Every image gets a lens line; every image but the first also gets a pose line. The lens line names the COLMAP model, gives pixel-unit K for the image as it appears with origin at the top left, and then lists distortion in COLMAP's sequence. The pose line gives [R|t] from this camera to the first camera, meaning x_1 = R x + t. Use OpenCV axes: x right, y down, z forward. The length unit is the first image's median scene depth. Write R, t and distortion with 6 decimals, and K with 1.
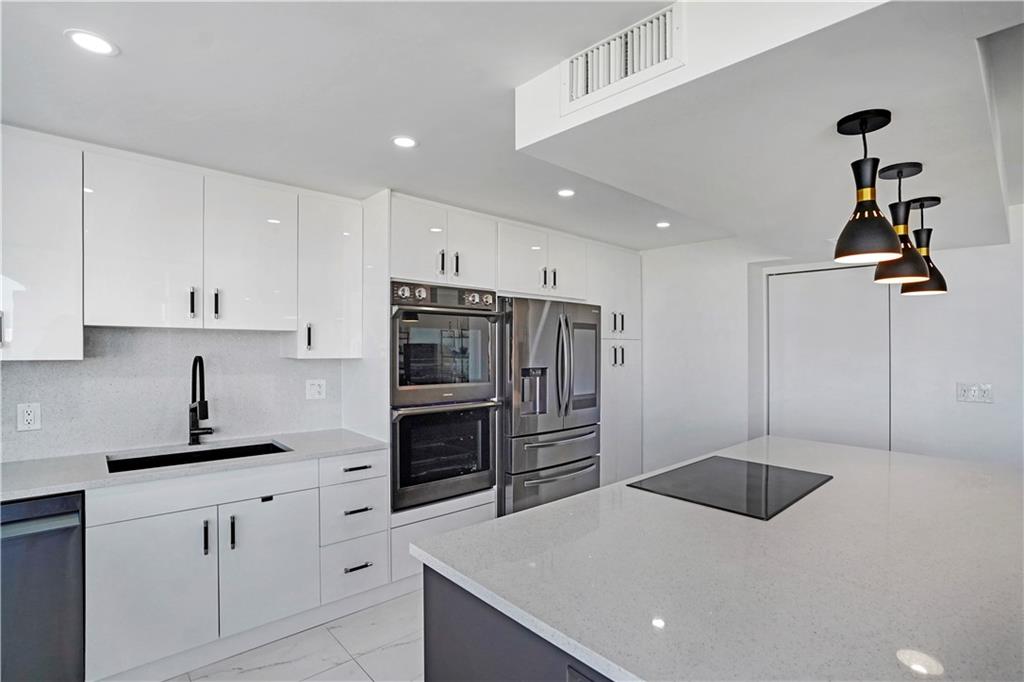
lens RADIAL K [[497.3, 0, 513.1], [0, 497.3, 338.4], [0, 0, 1]] dist [-0.068529, 0.026471]
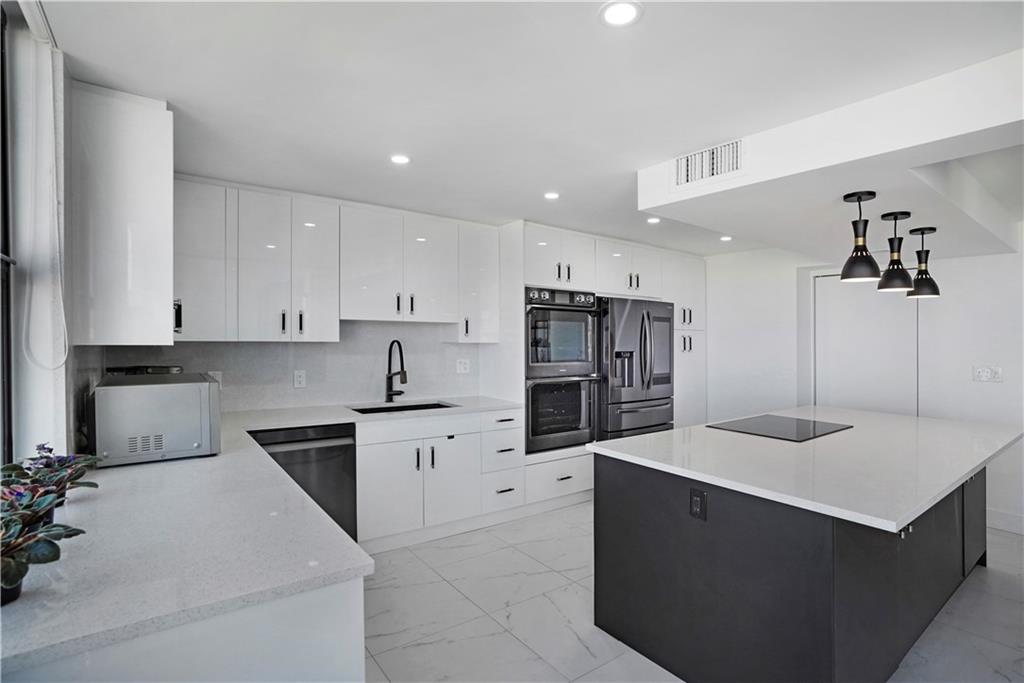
lens RADIAL K [[497.3, 0, 510.3], [0, 497.3, 333.7], [0, 0, 1]] dist [-0.068529, 0.026471]
pose [[0.994746, 0.003521, -0.102315, -0.148773], [-0.002927, 0.999978, 0.005955, 0.006876], [0.102334, -0.005625, 0.994734, -0.392401]]
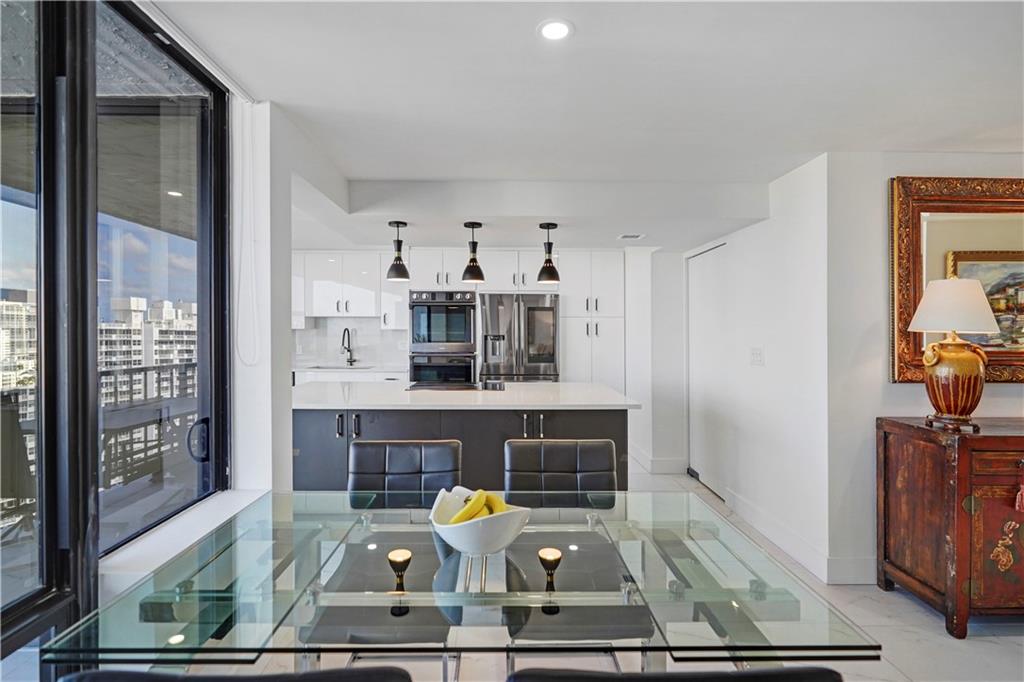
lens RADIAL K [[497.3, 0, 494.5], [0, 497.3, 330.2], [0, 0, 1]] dist [-0.068529, 0.026471]
pose [[0.743992, -0.009031, -0.668127, 1.415532], [0.012974, 0.999915, 0.000932, 0.048809], [0.668062, -0.009362, 0.744047, -0.304332]]
